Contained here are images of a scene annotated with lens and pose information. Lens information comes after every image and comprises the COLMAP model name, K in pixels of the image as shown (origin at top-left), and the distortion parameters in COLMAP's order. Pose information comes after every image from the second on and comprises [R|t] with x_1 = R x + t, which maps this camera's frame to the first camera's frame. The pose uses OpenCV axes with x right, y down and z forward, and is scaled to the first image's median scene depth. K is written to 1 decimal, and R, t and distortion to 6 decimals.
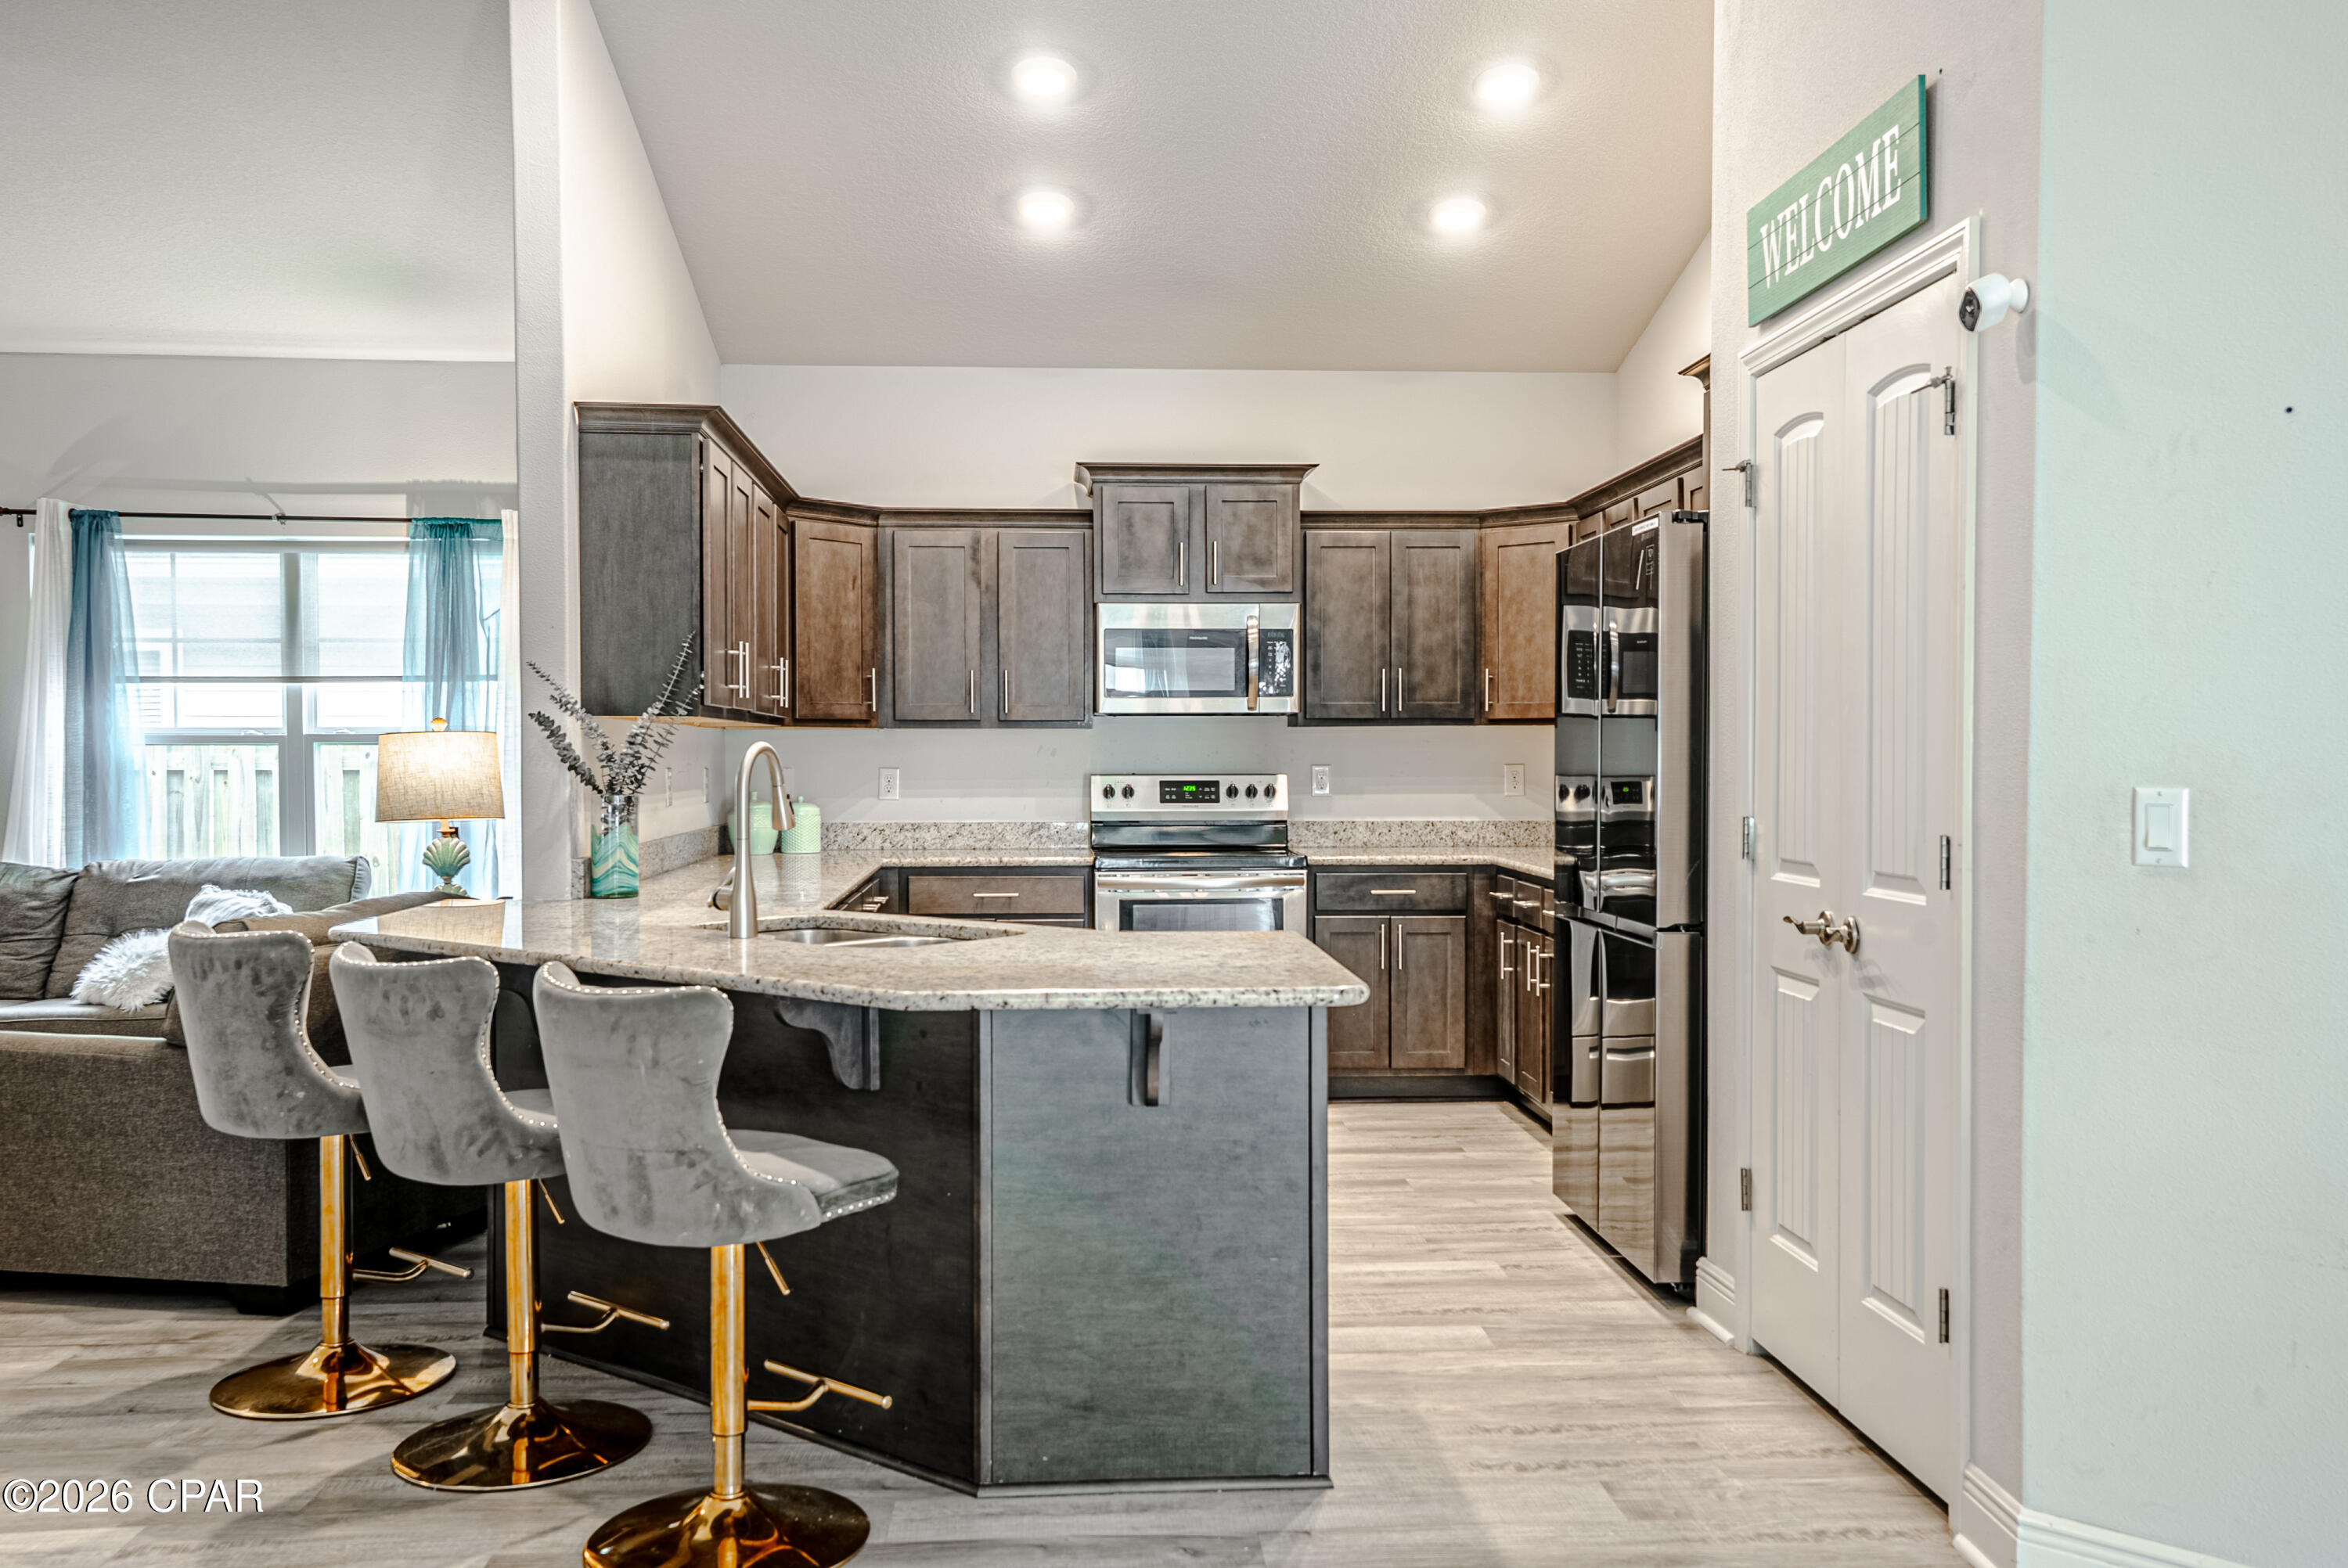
lens RADIAL K [[1924.6, 0, 1188.6], [0, 1924.6, 779.7], [0, 0, 1]] dist [0.013200, 0.028201]
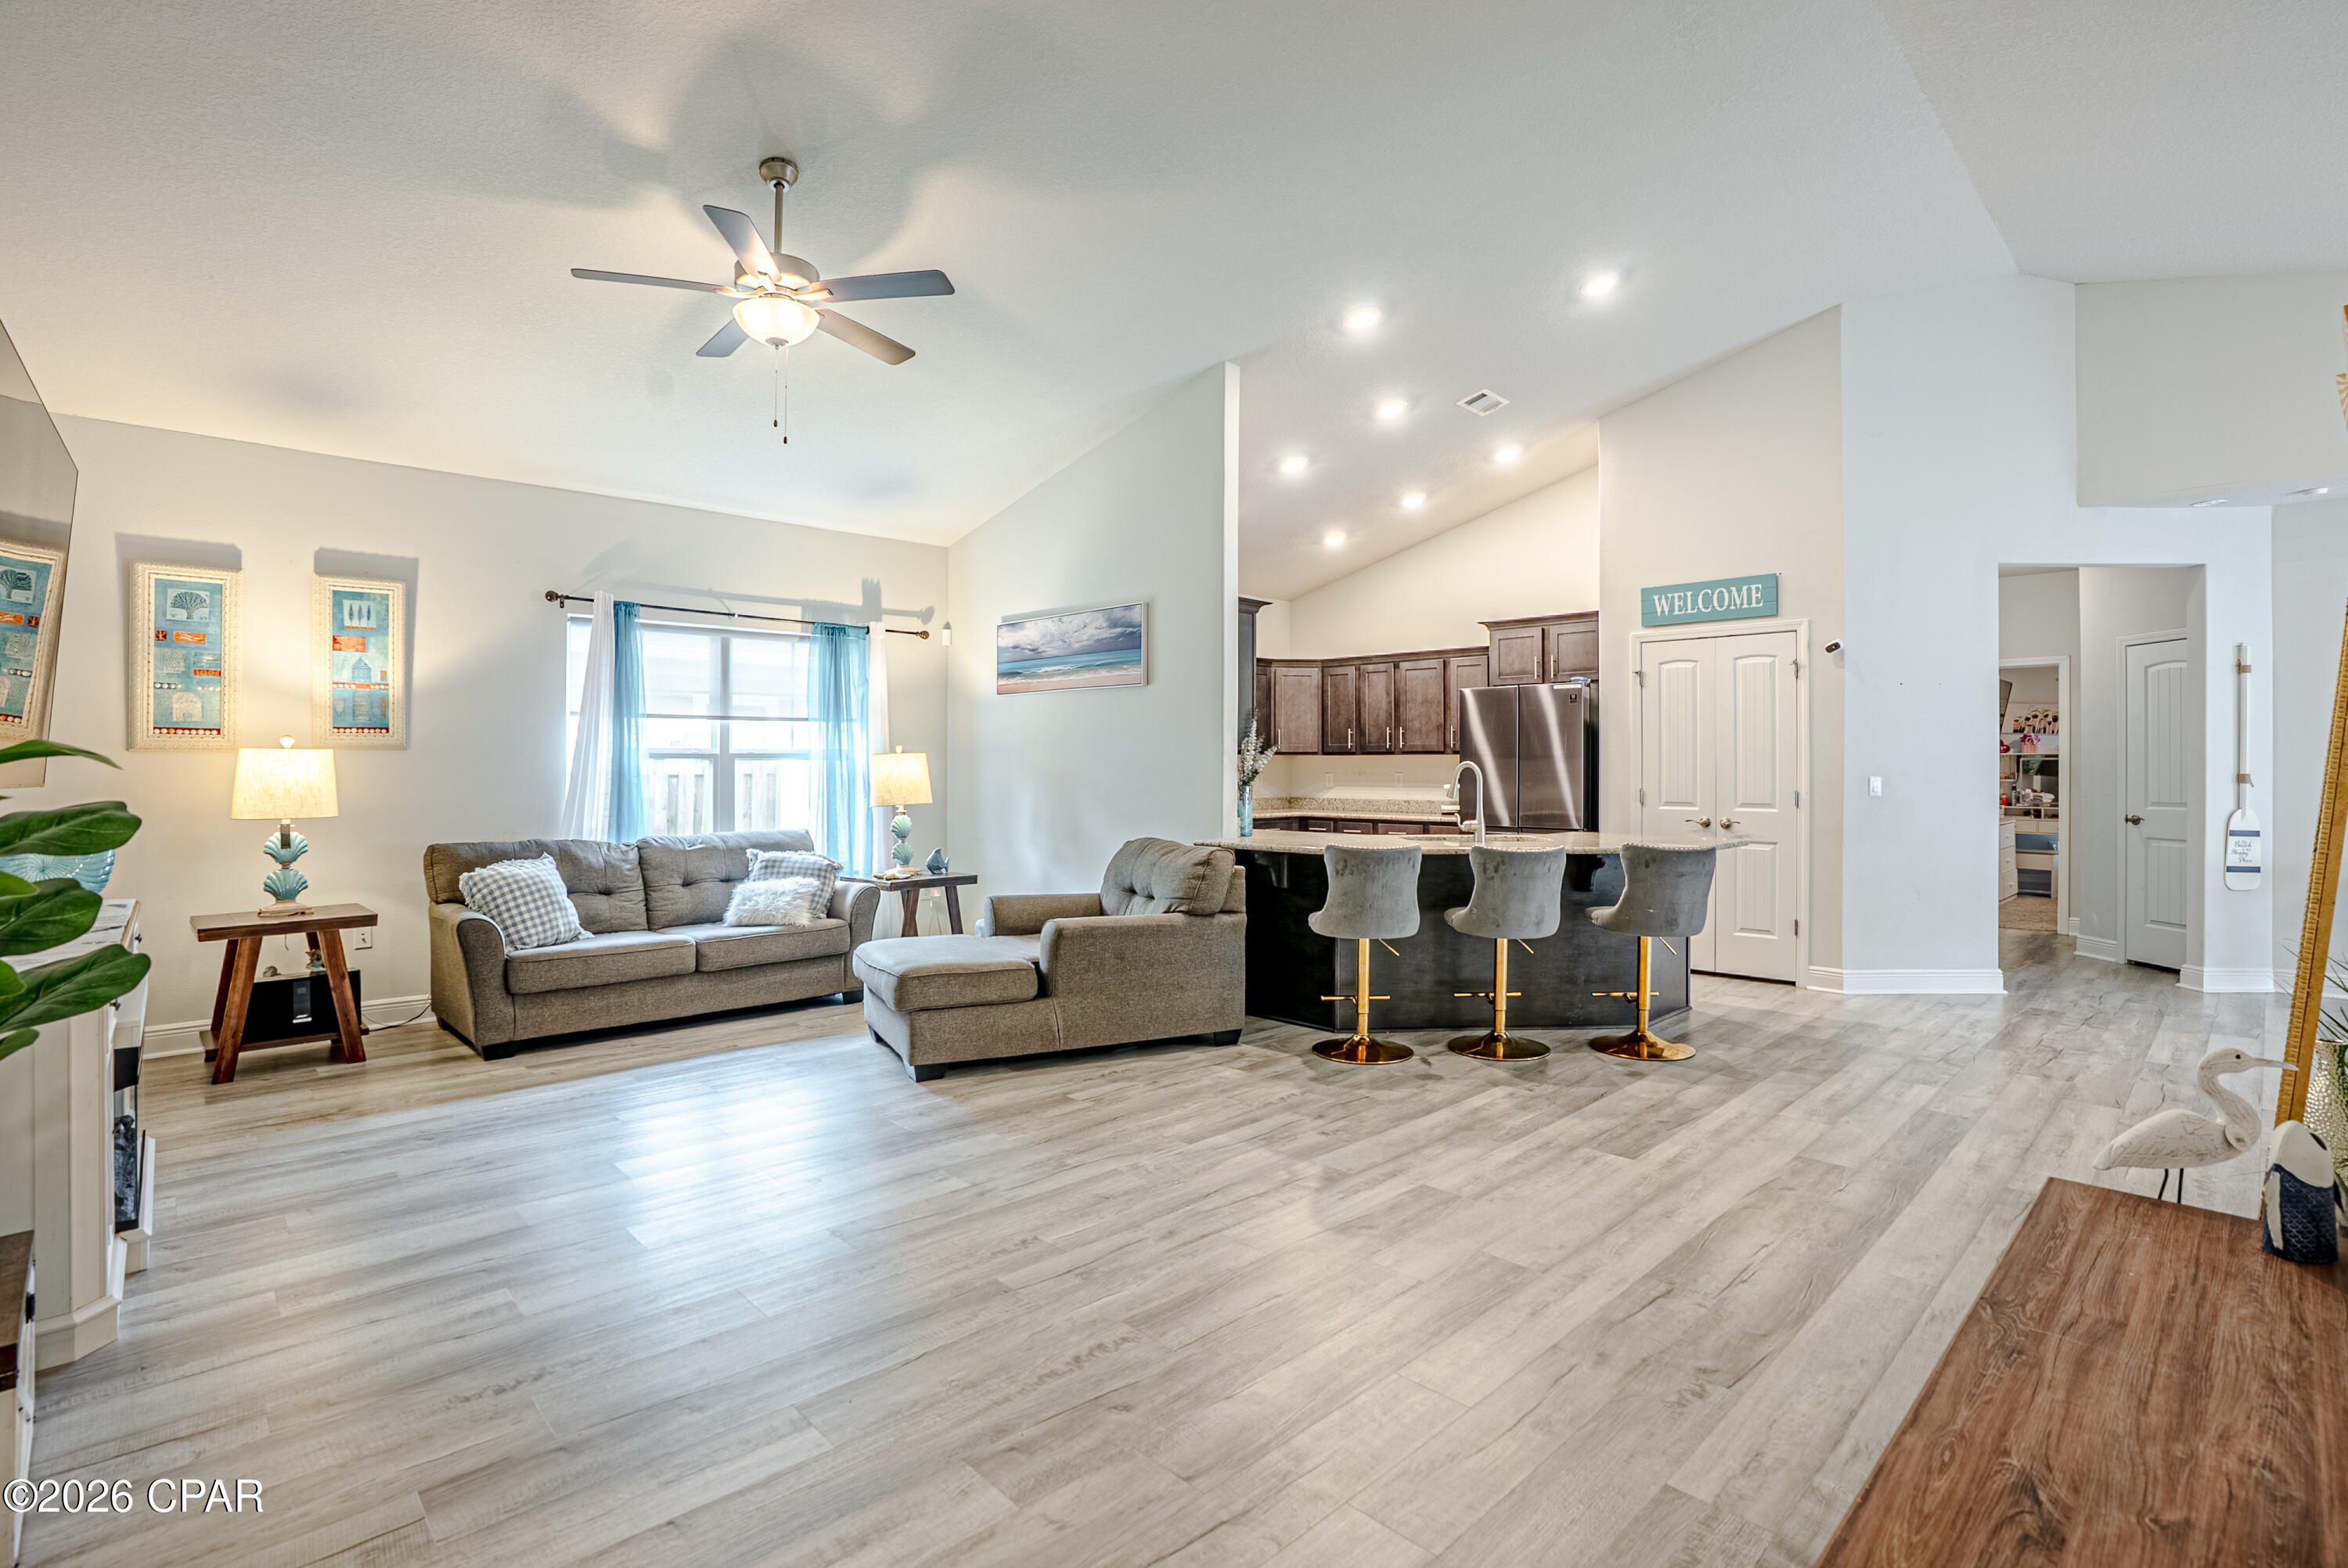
lens RADIAL K [[1098.2, 0, 1154.2], [0, 1098.2, 764.8], [0, 0, 1]] dist [-0.058456, 0.019782]
pose [[0.769298, 0.003247, 0.638881, -0.807668], [0.006130, 0.999904, -0.012463, -0.000747], [-0.638860, 0.013505, 0.769204, 0.106833]]
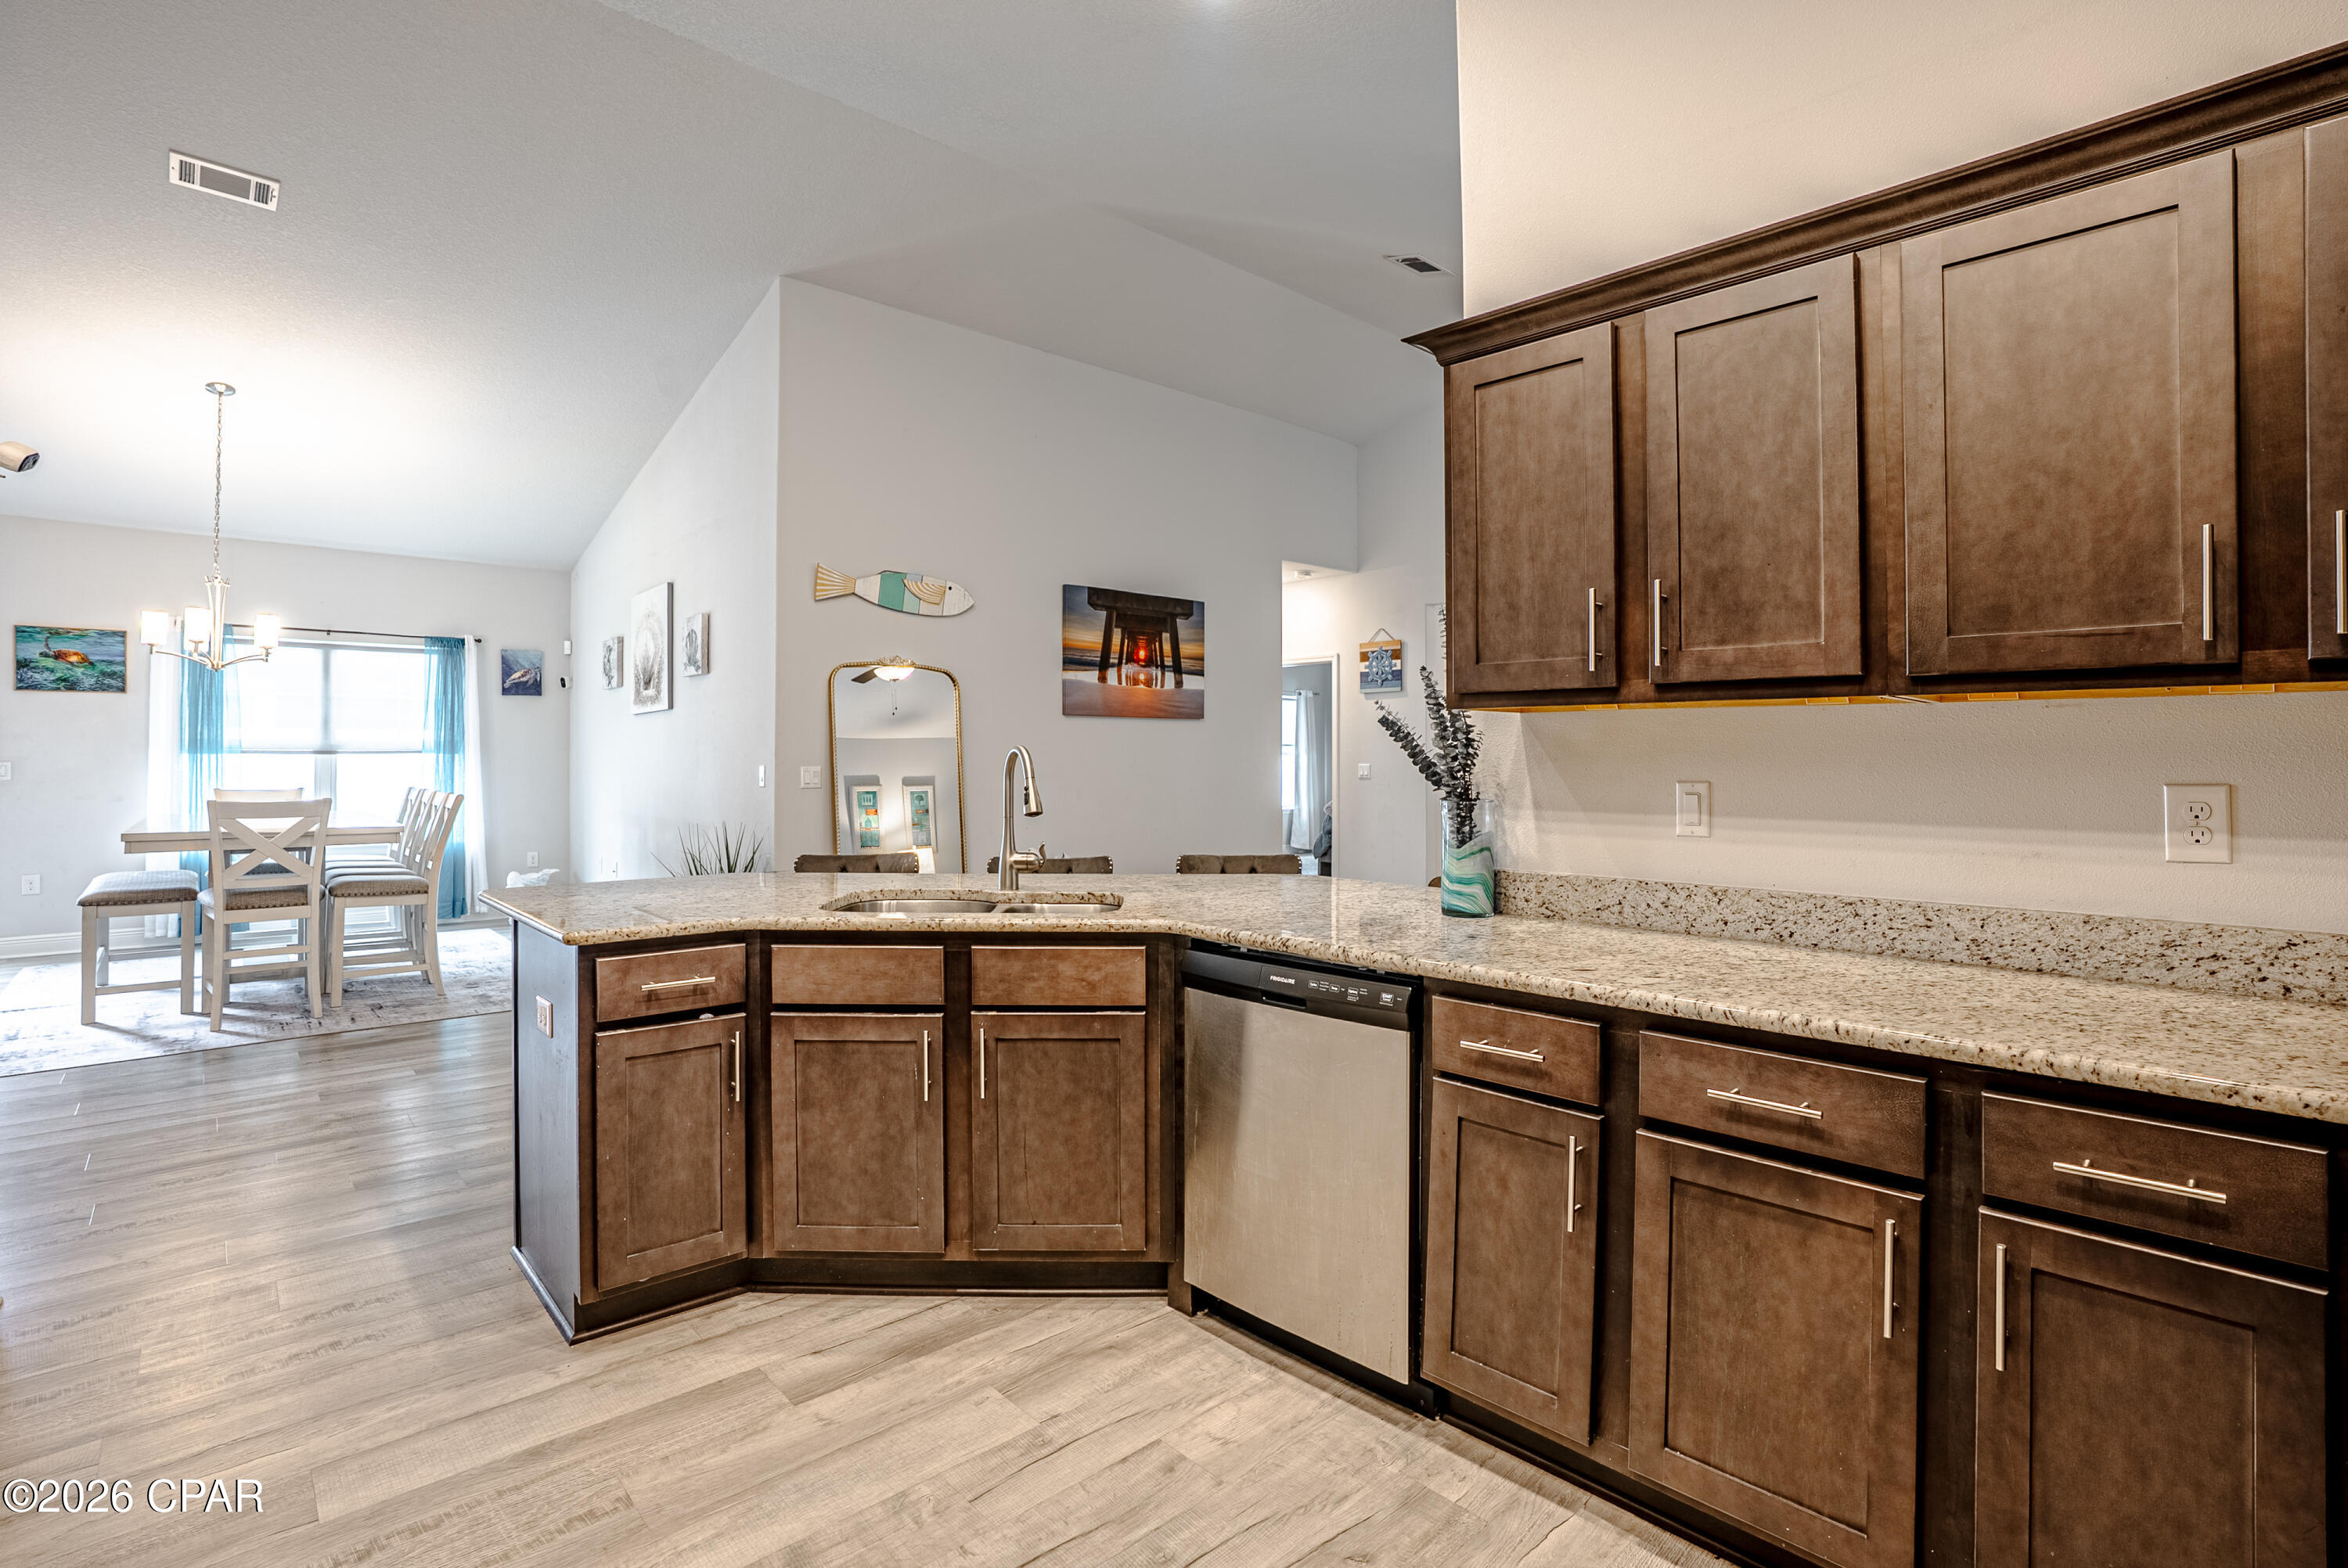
lens RADIAL K [[1098.2, 0, 1176.1], [0, 1098.2, 752.5], [0, 0, 1]] dist [-0.058456, 0.019782]
pose [[-0.775952, -0.003007, -0.630784, 0.094101], [-0.009819, 0.999925, 0.007312, -0.012625], [0.630715, 0.011867, -0.775924, 0.939524]]
